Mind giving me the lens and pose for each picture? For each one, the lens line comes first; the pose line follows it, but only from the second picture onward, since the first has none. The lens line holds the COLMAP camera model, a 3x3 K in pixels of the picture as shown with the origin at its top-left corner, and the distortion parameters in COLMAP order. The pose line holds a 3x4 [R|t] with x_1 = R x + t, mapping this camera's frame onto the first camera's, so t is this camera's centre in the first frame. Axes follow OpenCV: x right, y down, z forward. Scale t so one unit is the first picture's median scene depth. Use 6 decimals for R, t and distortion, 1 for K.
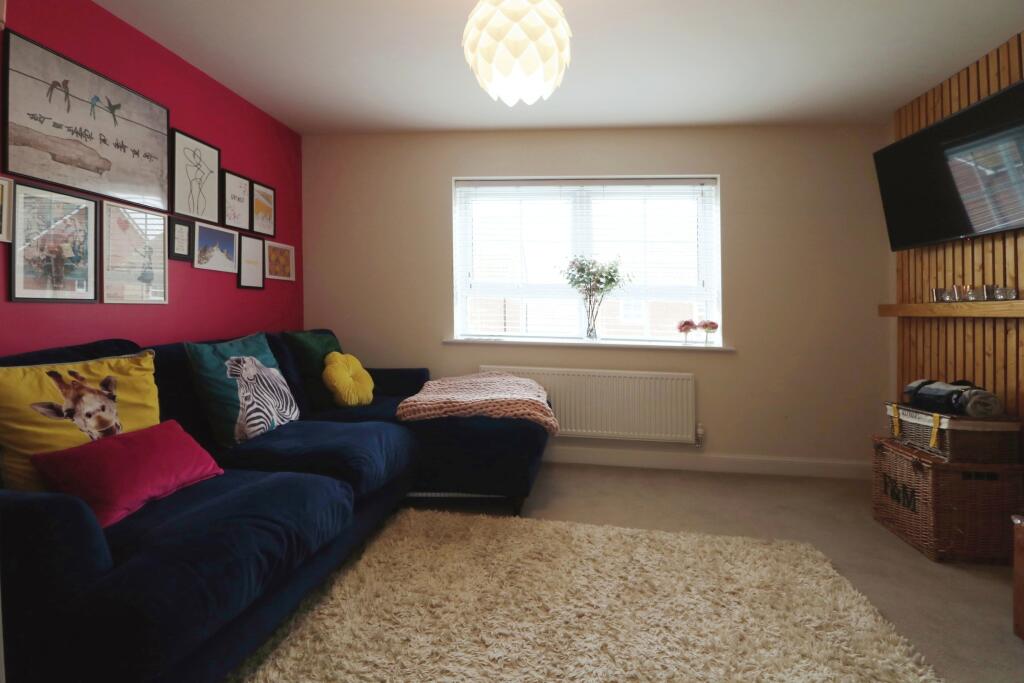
lens RADIAL K [[492.5, 0, 512.0], [0, 492.5, 341.5], [0, 0, 1]] dist [-0.003036, -0.001658]
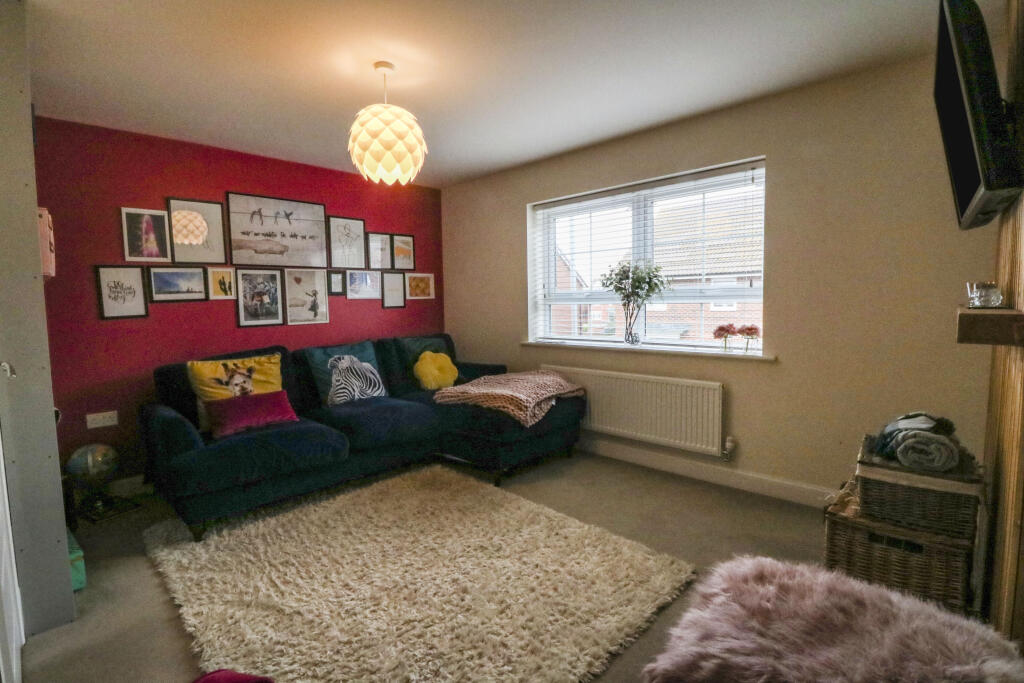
lens RADIAL K [[472.5, 0, 512.0], [0, 472.5, 371.4], [0, 0, 1]] dist [0.000307, -0.000053]
pose [[0.797978, 0.050936, -0.600530, 0.789534], [0.003424, 0.996023, 0.089031, -0.050562], [0.602677, -0.073101, 0.794630, 0.067128]]
